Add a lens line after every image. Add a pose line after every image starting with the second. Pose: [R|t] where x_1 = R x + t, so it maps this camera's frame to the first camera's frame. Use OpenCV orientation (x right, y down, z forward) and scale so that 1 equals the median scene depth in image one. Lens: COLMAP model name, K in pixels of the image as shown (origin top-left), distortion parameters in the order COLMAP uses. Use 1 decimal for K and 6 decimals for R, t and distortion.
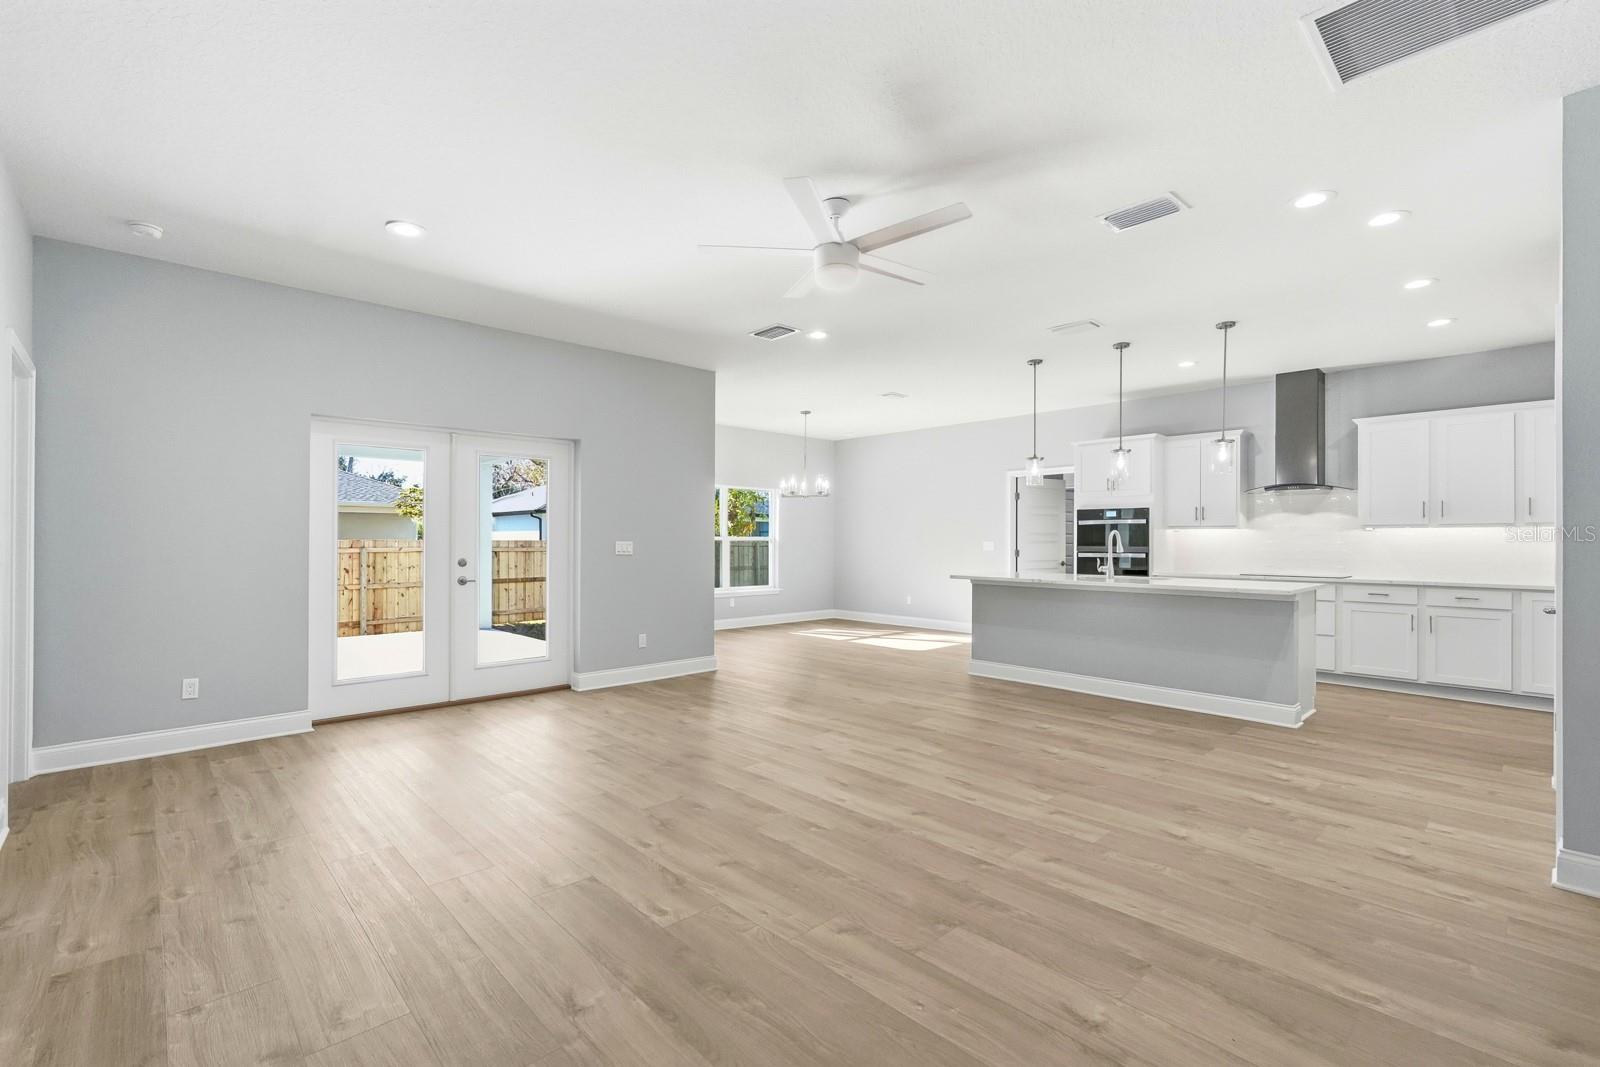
lens RADIAL K [[709.6, 0, 796.3], [0, 709.6, 537.1], [0, 0, 1]] dist [-0.001867, 0.000578]
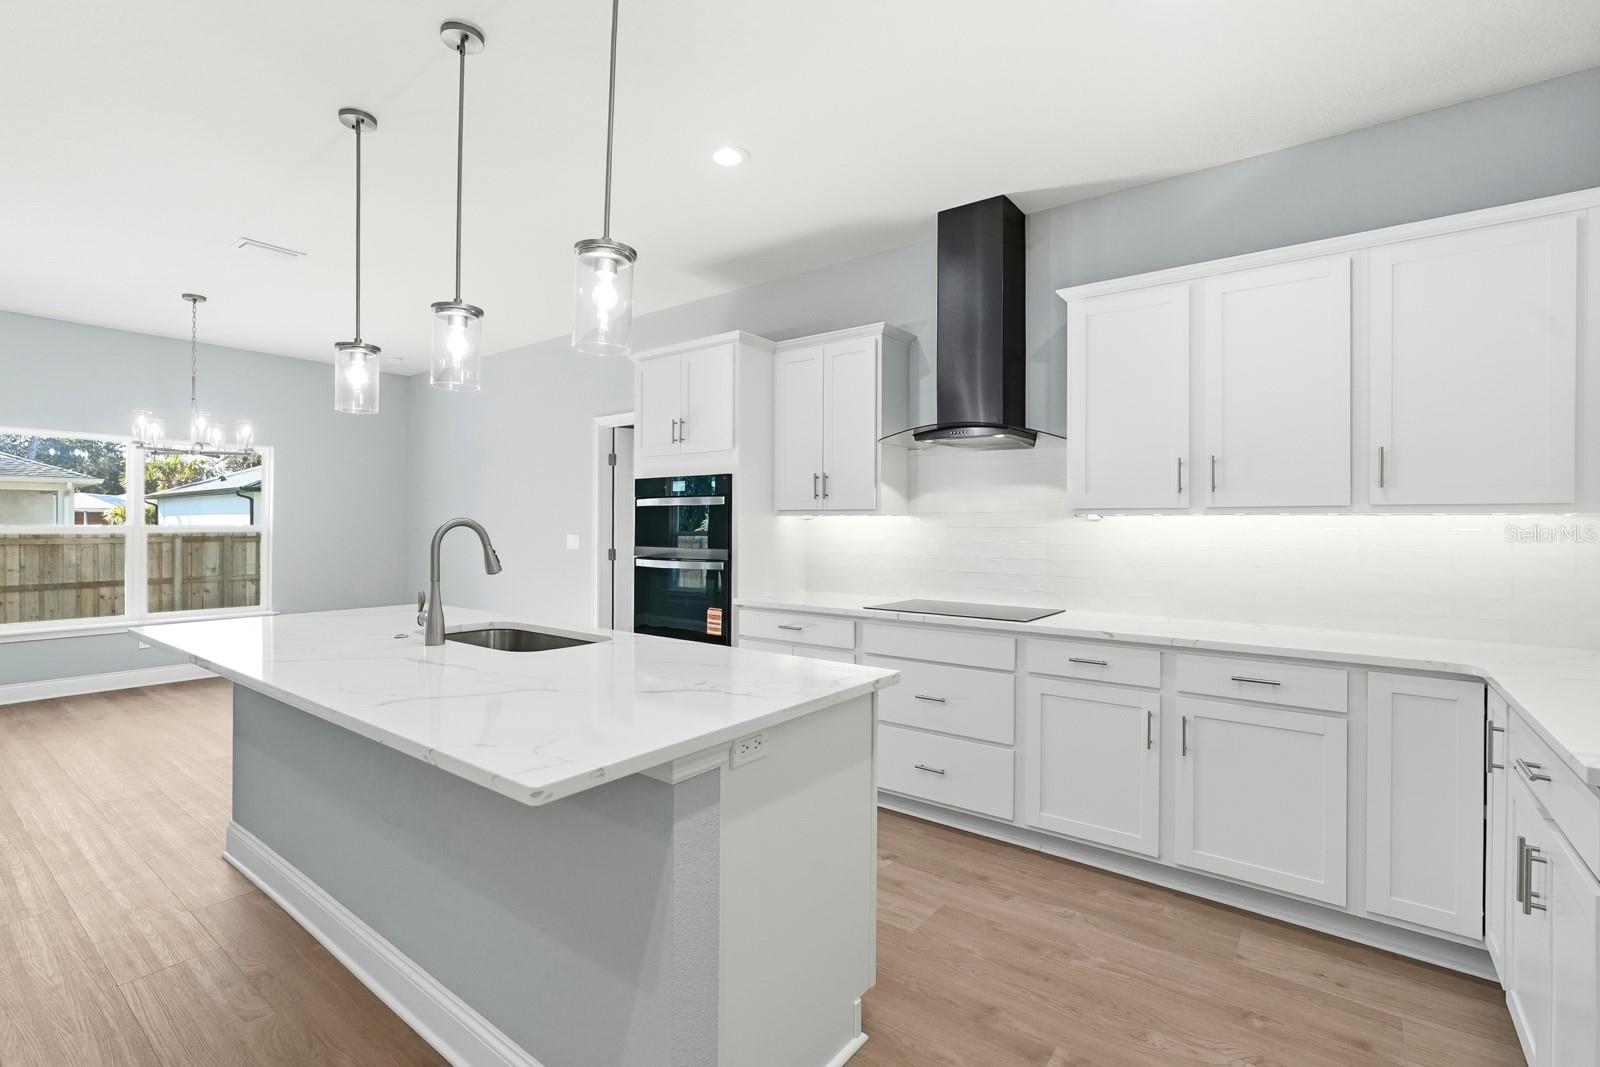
lens RADIAL K [[725.0, 0, 799.5], [0, 725.0, 525.7], [0, 0, 1]] dist [-0.002813, -0.000139]
pose [[0.985844, 0.001449, 0.167657, 0.582094], [-0.002312, 0.999985, 0.004950, -0.008213], [-0.167647, -0.005267, 0.985833, 0.596010]]
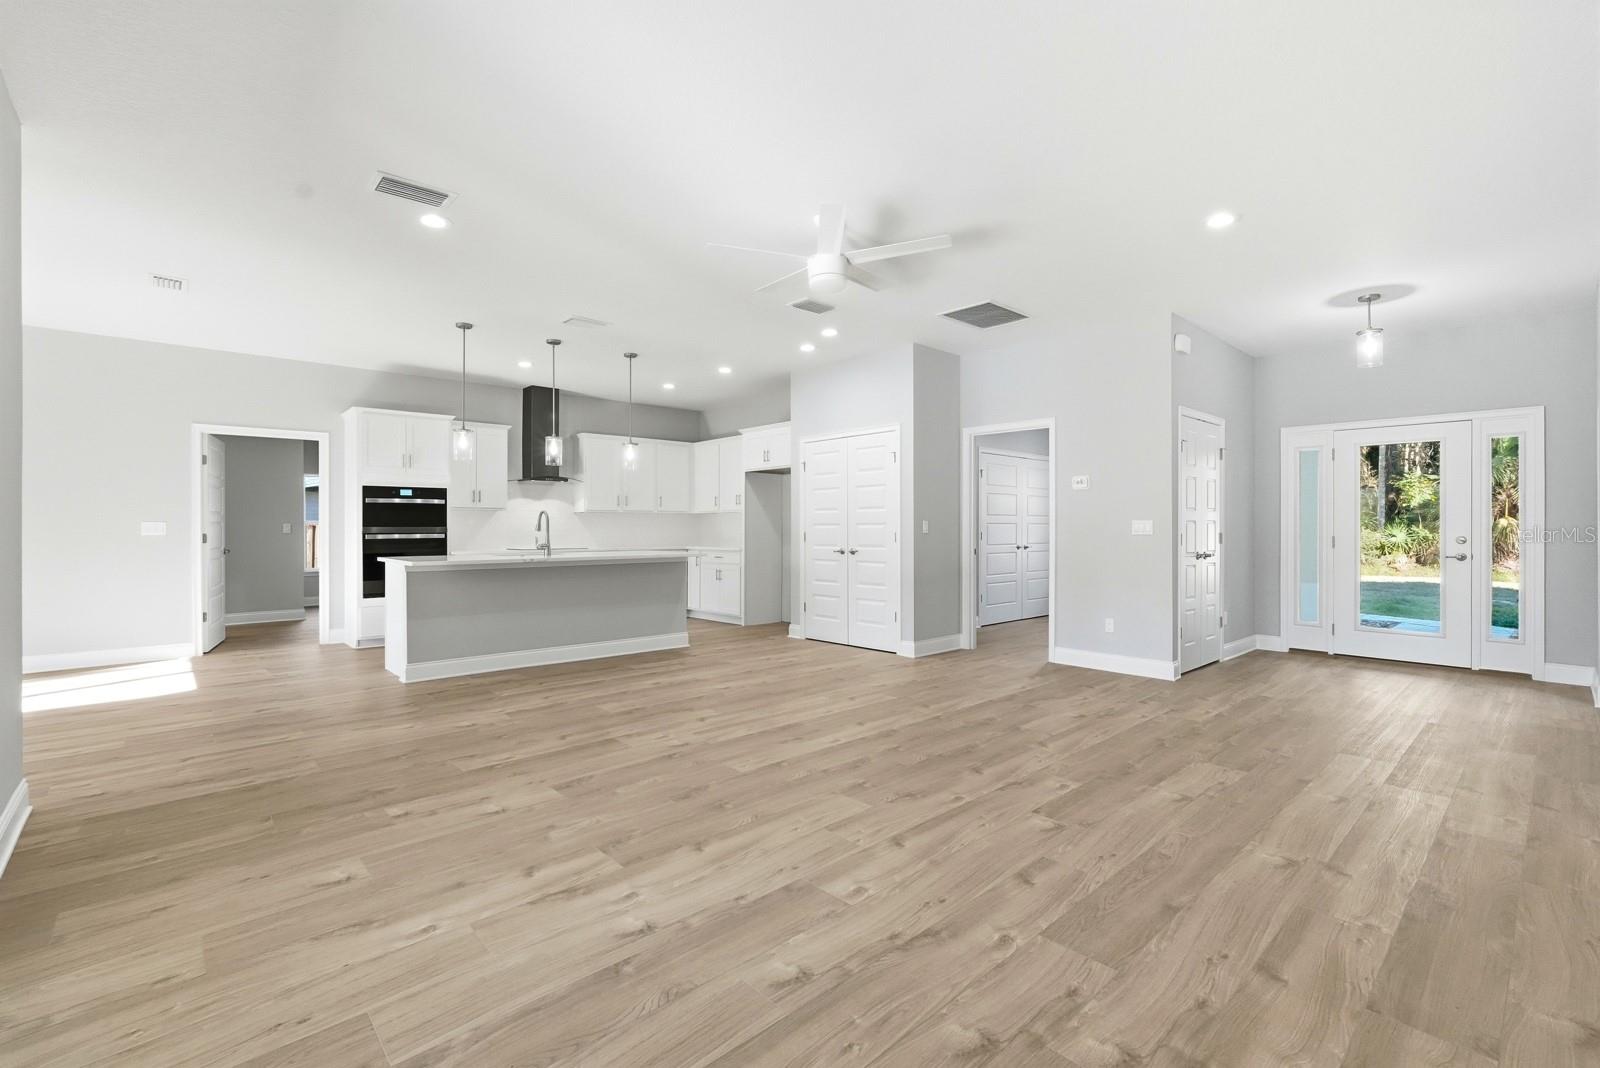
lens RADIAL K [[709.4, 0, 800.6], [0, 709.4, 525.7], [0, 0, 1]] dist [-0.008446, 0.001369]
pose [[0.010926, -0.001138, 0.999940, -0.643661], [-0.003357, 0.999994, 0.001174, 0.011272], [-0.999935, -0.003369, 0.010922, 0.616785]]
